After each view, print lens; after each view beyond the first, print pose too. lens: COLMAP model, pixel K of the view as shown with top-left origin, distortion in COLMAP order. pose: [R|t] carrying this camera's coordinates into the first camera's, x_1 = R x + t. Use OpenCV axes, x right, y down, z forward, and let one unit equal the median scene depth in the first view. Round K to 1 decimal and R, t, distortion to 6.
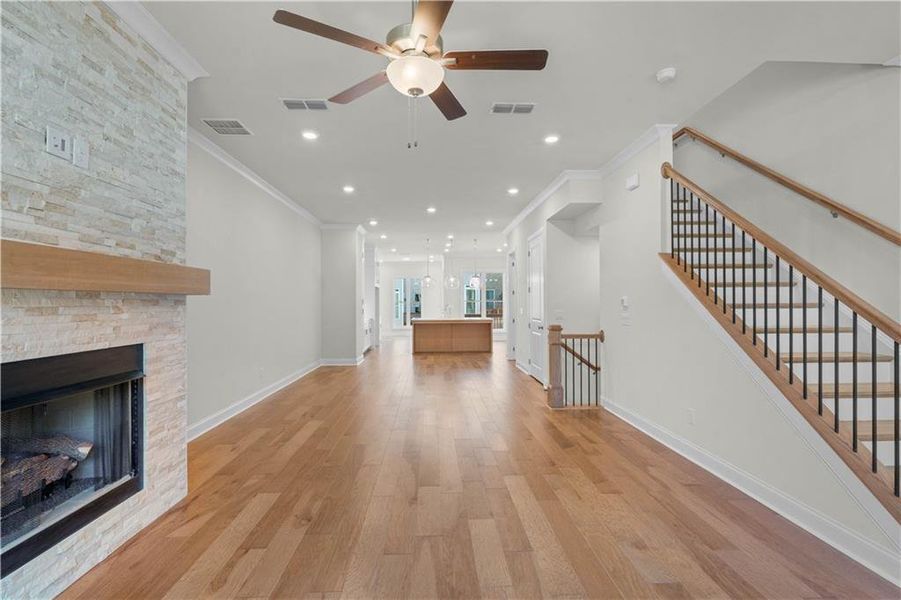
lens RADIAL K [[407.6, 0, 450.2], [0, 407.6, 299.0], [0, 0, 1]] dist [-0.003345, 0.001686]
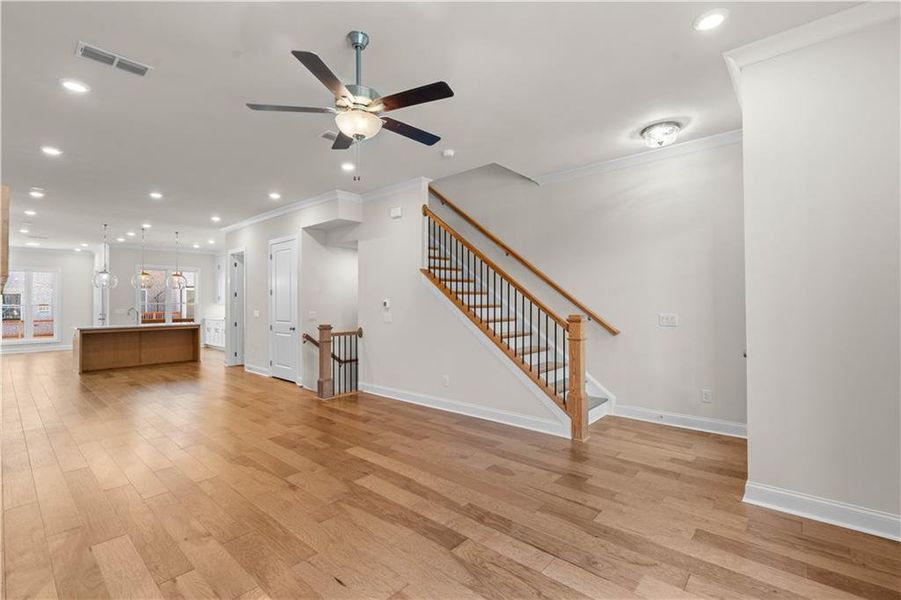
lens RADIAL K [[407.6, 0, 450.9], [0, 407.6, 302.0], [0, 0, 1]] dist [-0.003345, 0.001686]
pose [[0.694172, 0.001597, 0.719807, -0.586555], [-0.002437, 0.999997, 0.000131, -0.000301], [-0.719805, -0.001845, 0.694174, -0.056449]]
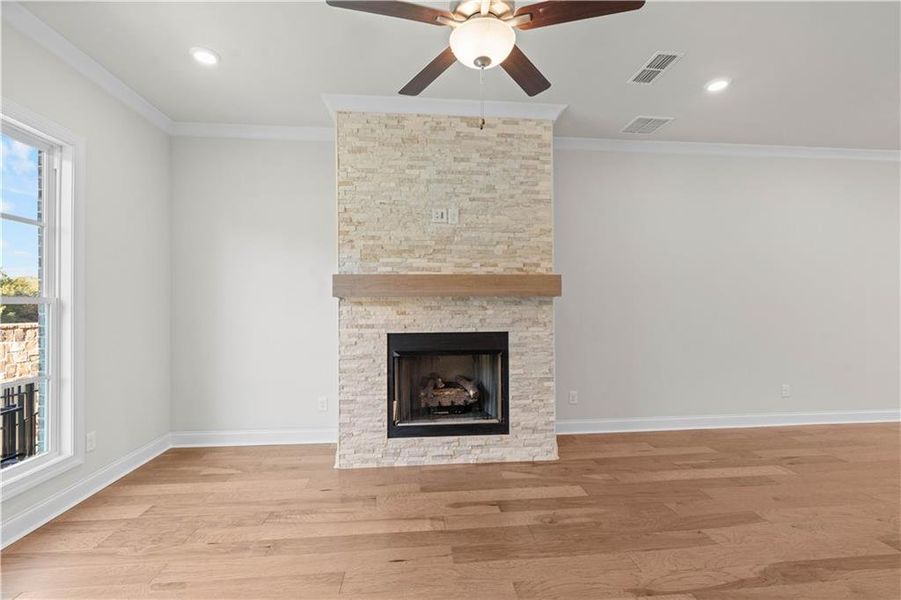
lens RADIAL K [[407.6, 0, 451.5], [0, 407.6, 304.0], [0, 0, 1]] dist [-0.003345, 0.001686]
pose [[0.046517, 0.000567, -0.998917, 0.584250], [0.013268, 0.999911, 0.001185, 0.006862], [0.998829, -0.013309, 0.046505, 0.661901]]
